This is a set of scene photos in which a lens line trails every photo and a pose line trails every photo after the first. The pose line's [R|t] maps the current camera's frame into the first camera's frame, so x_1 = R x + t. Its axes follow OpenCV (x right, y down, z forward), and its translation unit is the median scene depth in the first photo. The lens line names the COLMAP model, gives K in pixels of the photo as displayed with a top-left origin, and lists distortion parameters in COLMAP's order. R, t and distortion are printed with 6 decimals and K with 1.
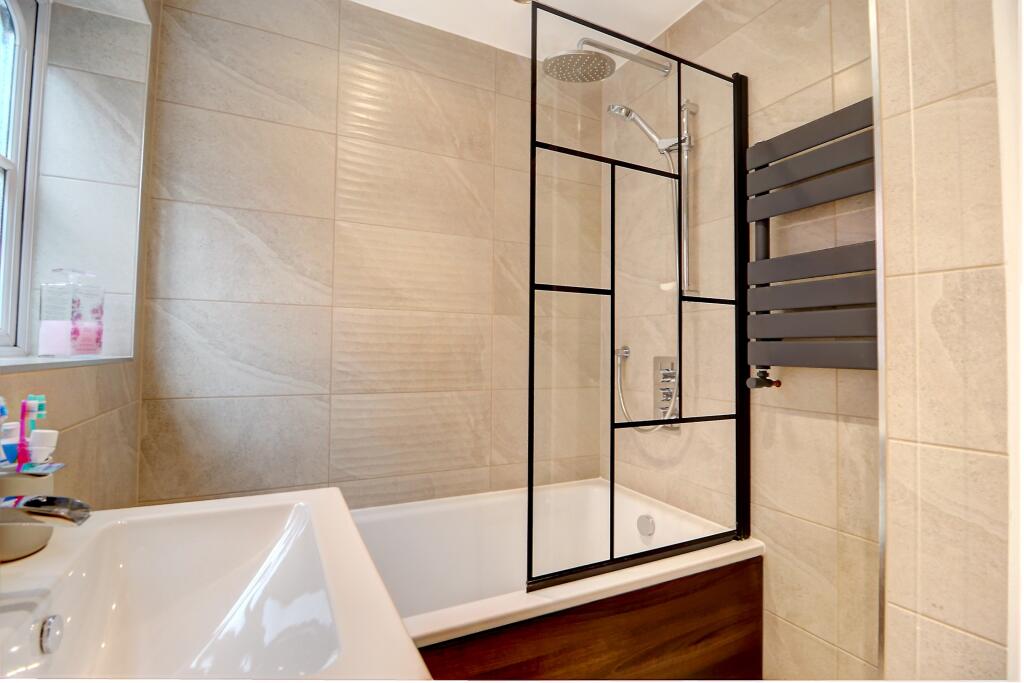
lens RADIAL K [[475.4, 0, 512.0], [0, 475.4, 341.5], [0, 0, 1]] dist [-0.013654, -0.000362]
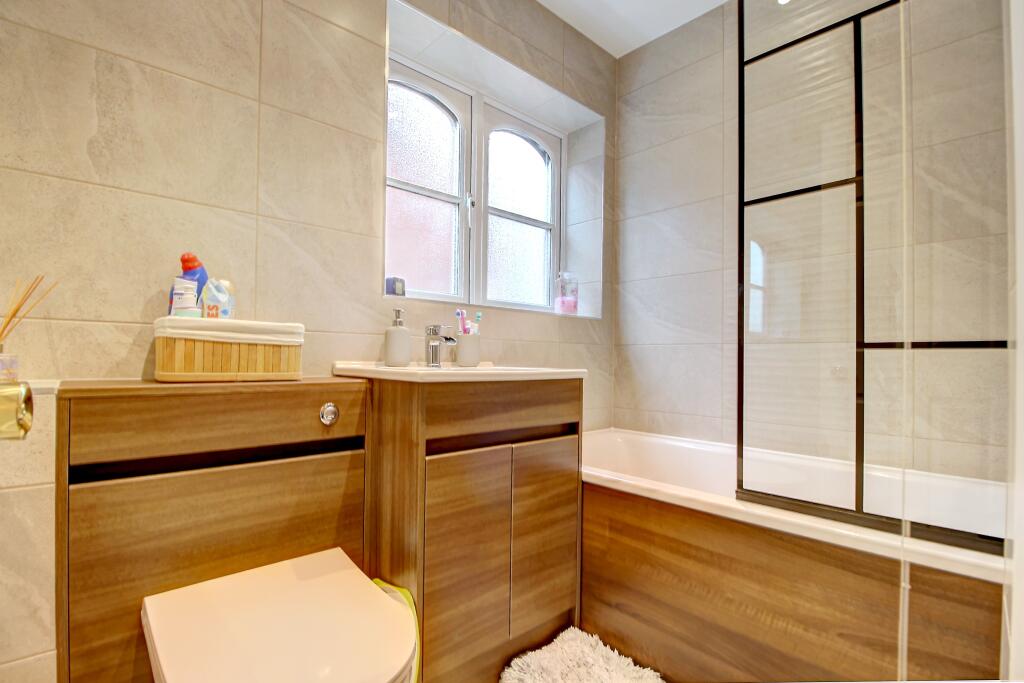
lens RADIAL K [[485.3, 0, 509.3], [0, 485.3, 358.8], [0, 0, 1]] dist [-0.001709, -0.000457]
pose [[0.275348, -0.009100, -0.961302, 0.830828], [0.011310, 0.999917, -0.006226, 0.197326], [0.961278, -0.009158, 0.275428, 0.202193]]
